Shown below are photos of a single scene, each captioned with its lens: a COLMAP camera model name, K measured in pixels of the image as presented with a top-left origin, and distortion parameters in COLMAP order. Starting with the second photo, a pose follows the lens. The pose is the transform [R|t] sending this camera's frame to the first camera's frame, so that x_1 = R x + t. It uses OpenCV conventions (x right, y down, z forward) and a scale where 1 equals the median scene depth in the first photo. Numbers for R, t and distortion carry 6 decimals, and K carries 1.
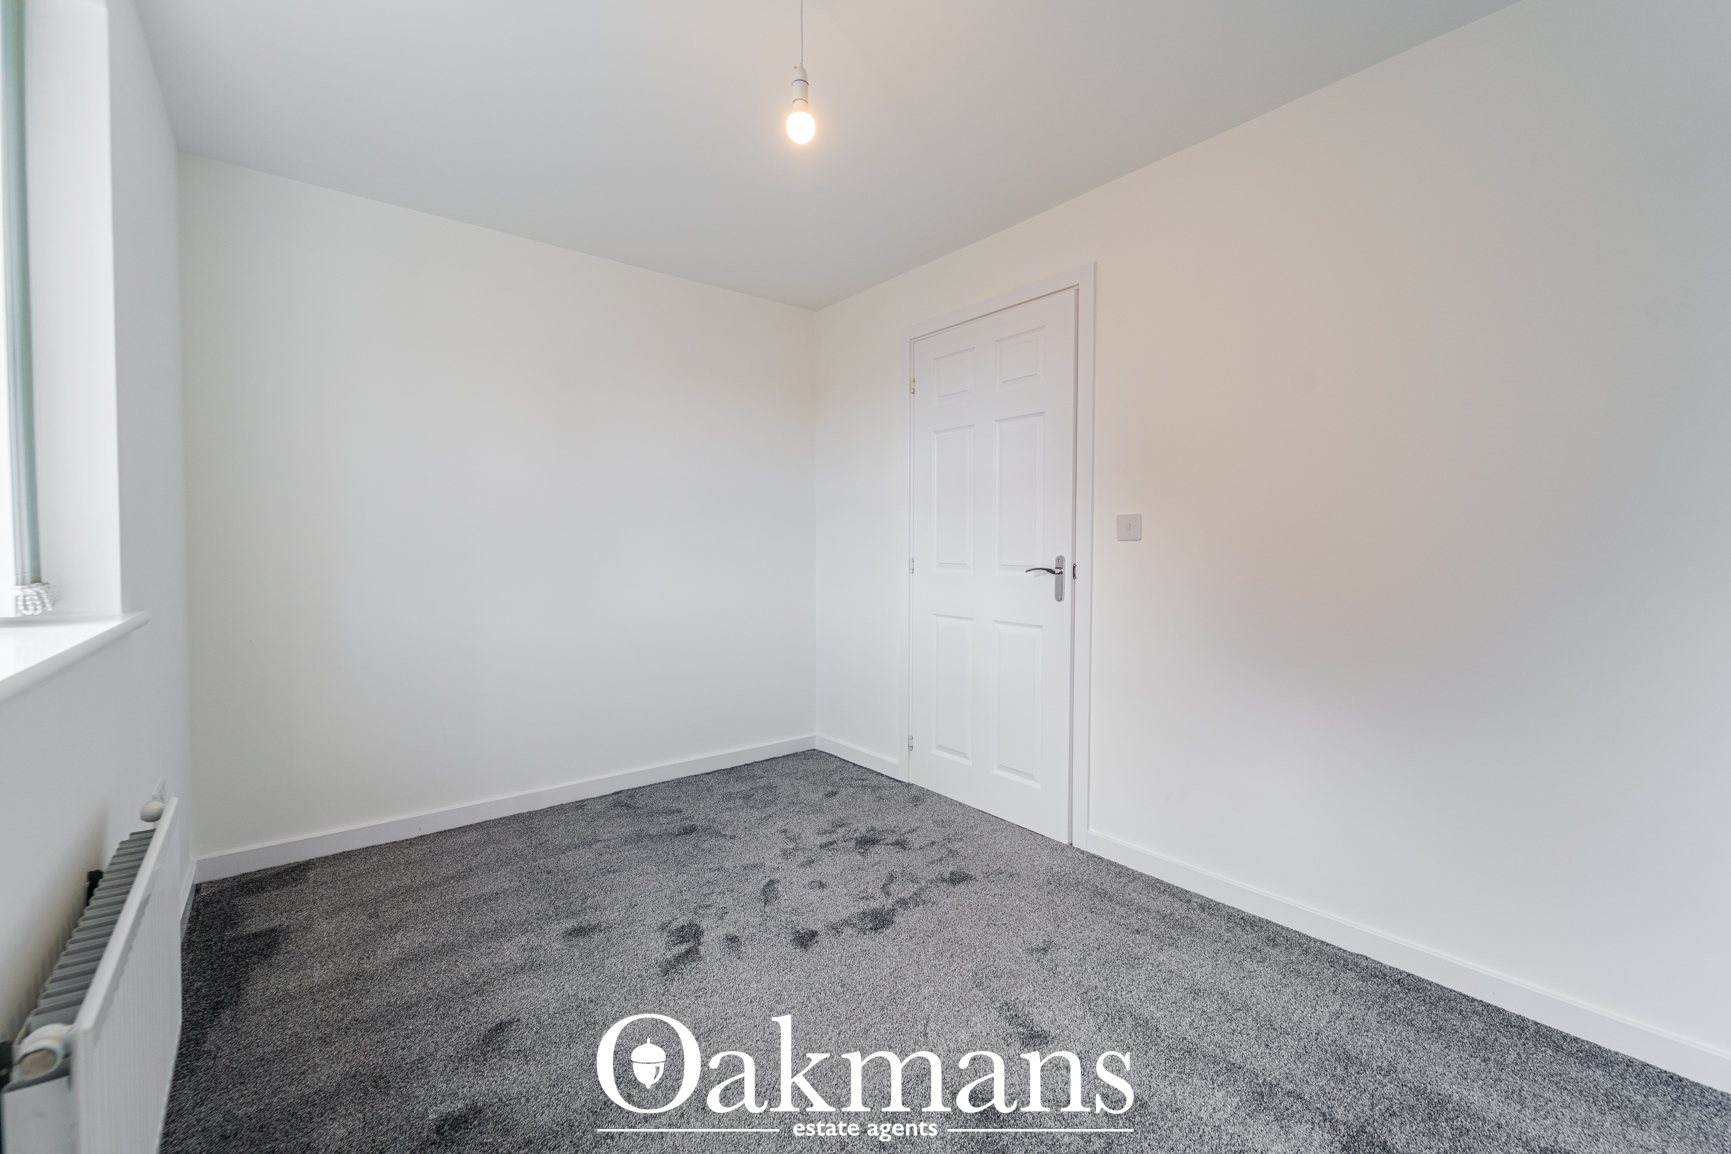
lens RADIAL K [[707.4, 0, 866.3], [0, 707.4, 570.4], [0, 0, 1]] dist [0.007445, -0.003588]
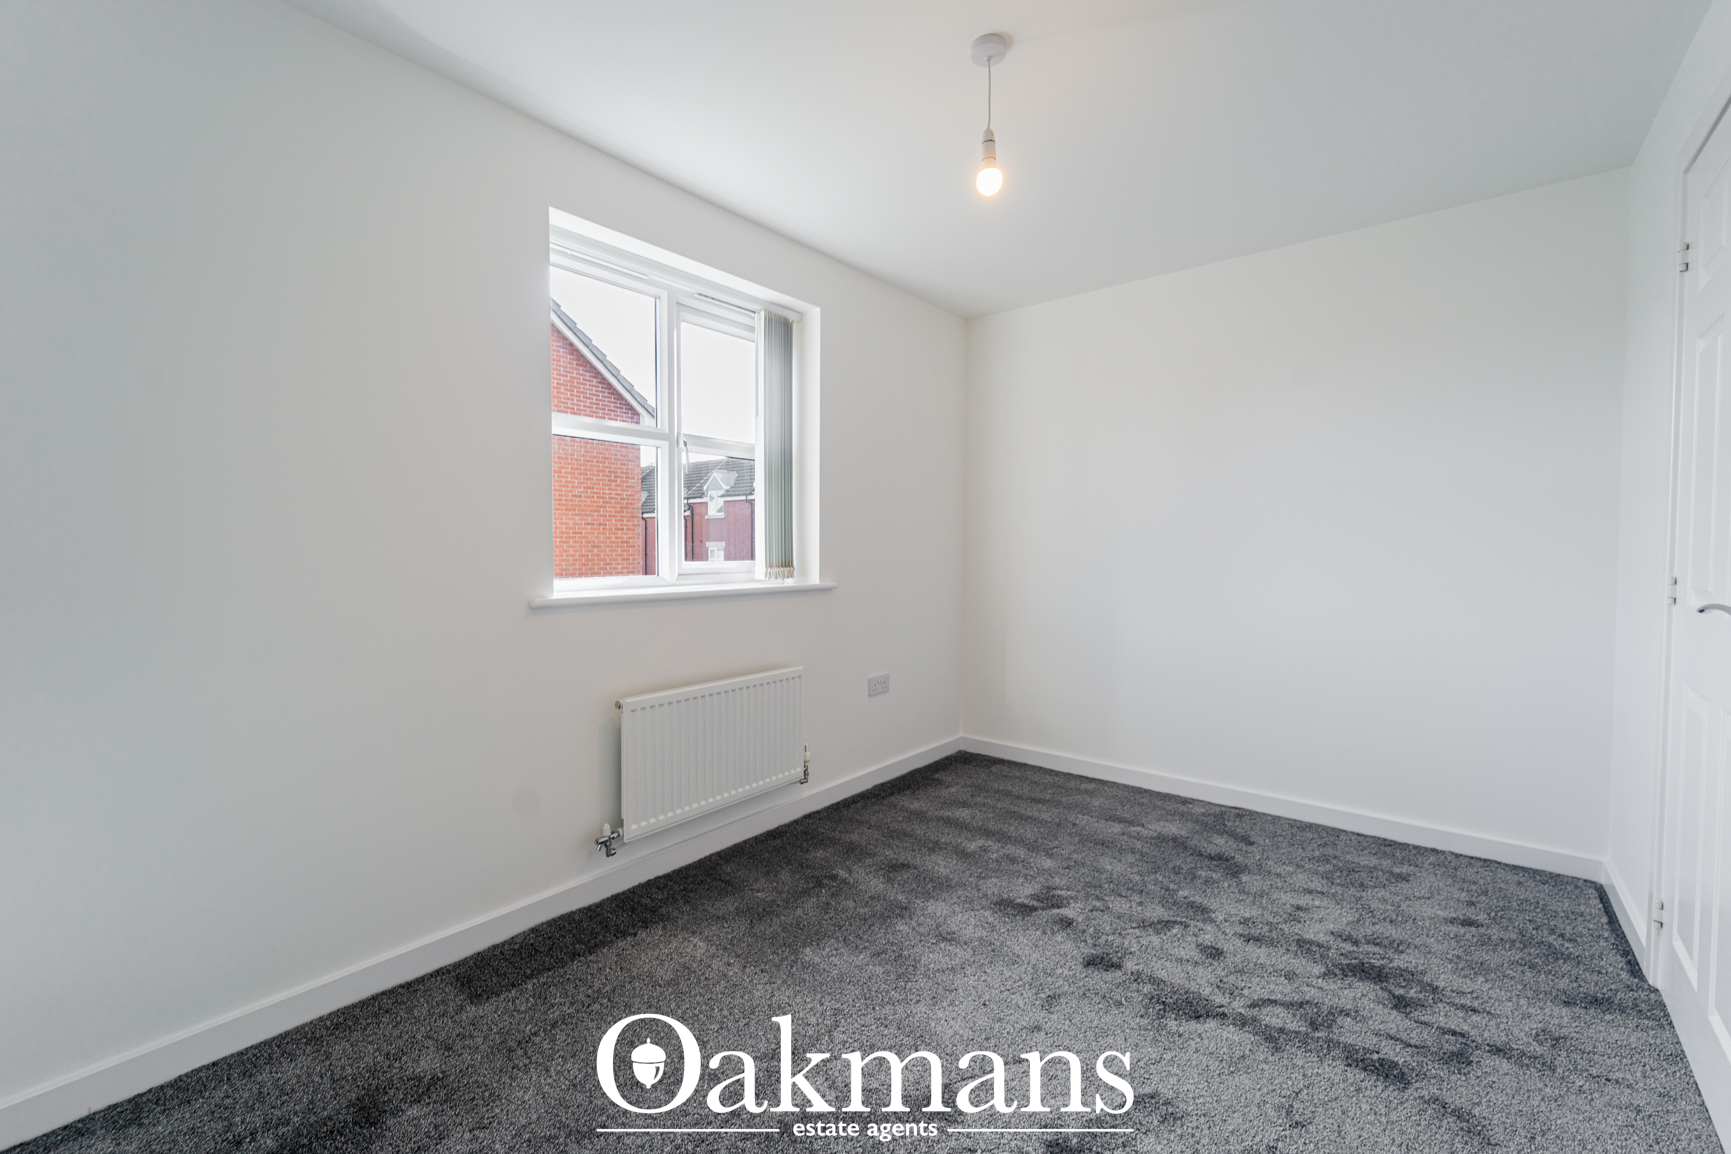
lens RADIAL K [[707.4, 0, 872.9], [0, 707.4, 575.7], [0, 0, 1]] dist [0.007445, -0.003588]
pose [[0.206047, 0.029630, -0.978094, 0.595348], [-0.031903, 0.999214, 0.023549, -0.015610], [0.978022, 0.026352, 0.206830, 0.363876]]
